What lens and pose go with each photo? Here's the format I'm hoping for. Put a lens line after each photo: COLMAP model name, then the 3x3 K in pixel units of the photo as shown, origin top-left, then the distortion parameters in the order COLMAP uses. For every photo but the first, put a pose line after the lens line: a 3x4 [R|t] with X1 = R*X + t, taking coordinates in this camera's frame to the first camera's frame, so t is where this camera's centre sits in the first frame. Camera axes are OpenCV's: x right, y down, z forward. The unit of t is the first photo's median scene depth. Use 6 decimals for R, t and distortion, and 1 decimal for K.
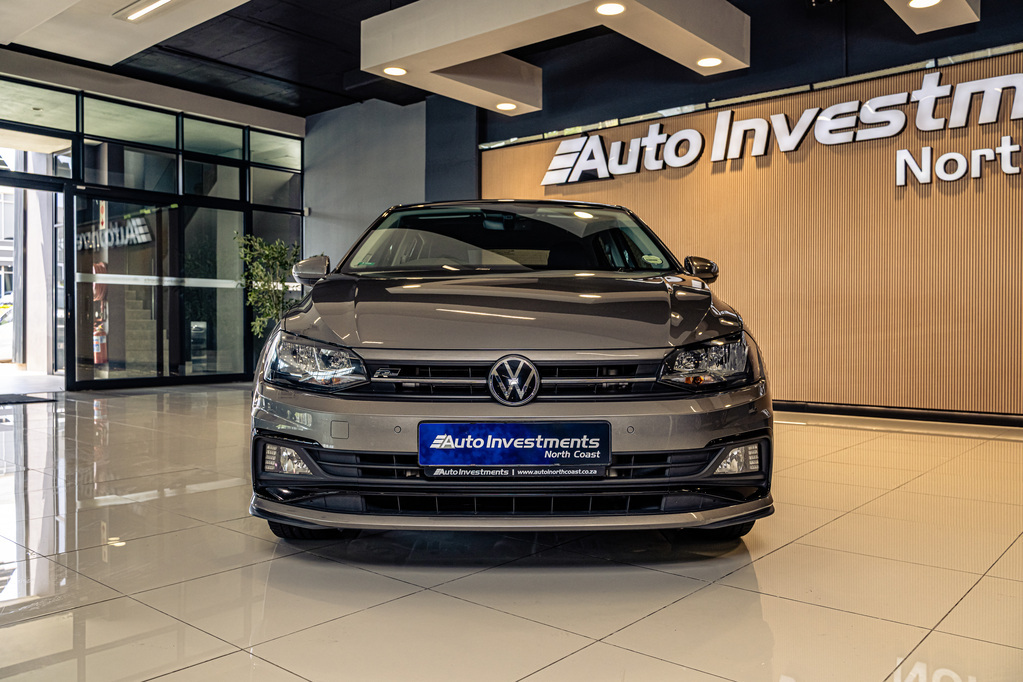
lens RADIAL K [[830.7, 0, 501.5], [0, 830.7, 341.2], [0, 0, 1]] dist [-0.014520, -0.004164]
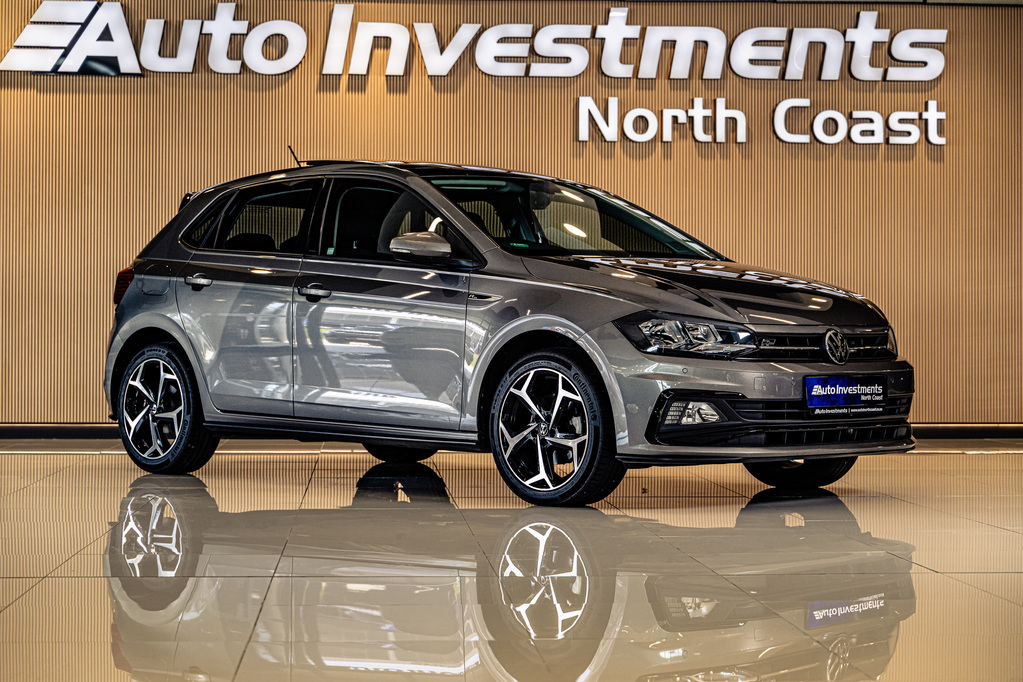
lens RADIAL K [[2228.8, 0, 512.9], [0, 2228.8, 339.7], [0, 0, 1]] dist [-0.063187, 0.000000]
pose [[0.701338, 0.004353, 0.712815, -1.091231], [0.006910, 0.999893, -0.012905, 0.028496], [-0.712795, 0.013977, 0.701233, -0.445503]]
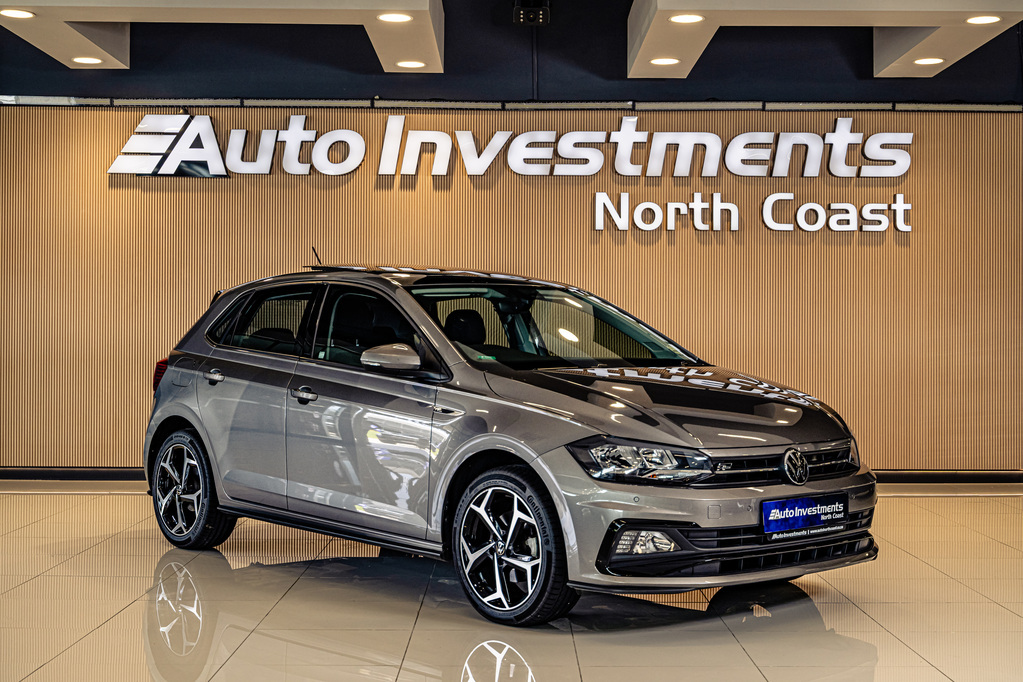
lens RADIAL K [[1509.0, 0, 516.1], [0, 1509.0, 335.0], [0, 0, 1]] dist [-0.047859, 0.000000]
pose [[0.747256, 0.003369, 0.664528, -0.721984], [0.004854, 0.999933, -0.010527, -0.053741], [-0.664519, 0.011092, 0.747189, -0.206412]]
